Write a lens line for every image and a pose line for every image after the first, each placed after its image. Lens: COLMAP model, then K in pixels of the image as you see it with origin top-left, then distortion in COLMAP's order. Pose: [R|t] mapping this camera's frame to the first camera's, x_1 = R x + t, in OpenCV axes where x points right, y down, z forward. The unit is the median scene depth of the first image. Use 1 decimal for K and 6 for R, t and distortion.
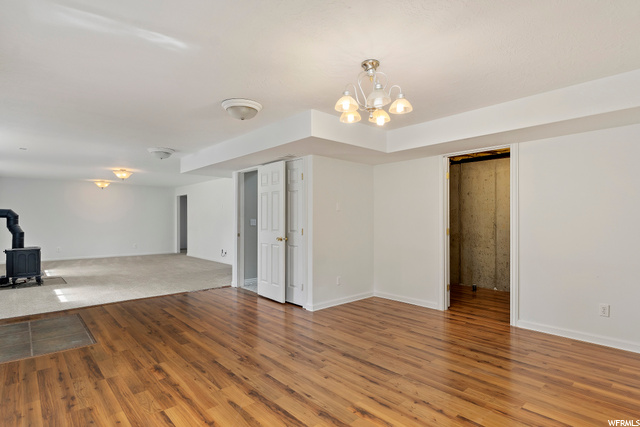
lens RADIAL K [[337.1, 0, 317.5], [0, 337.1, 214.8], [0, 0, 1]] dist [0.003883, -0.000410]
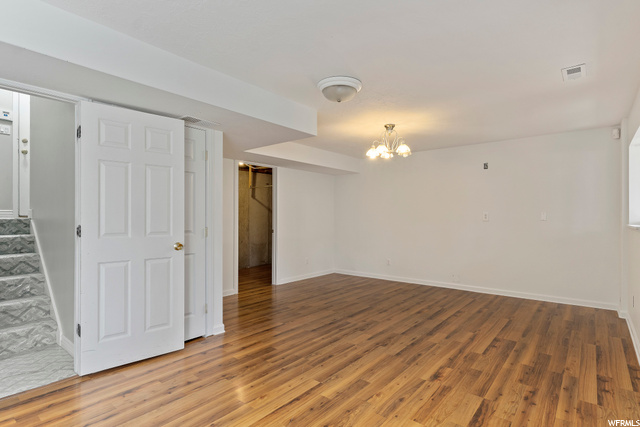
lens RADIAL K [[337.1, 0, 317.5], [0, 337.1, 214.8], [0, 0, 1]] dist [0.003883, -0.000410]
pose [[-0.161064, 0.003908, 0.986936, -1.259174], [-0.016494, 0.999842, -0.006651, 0.022819], [-0.986806, -0.017350, -0.160974, 1.393289]]
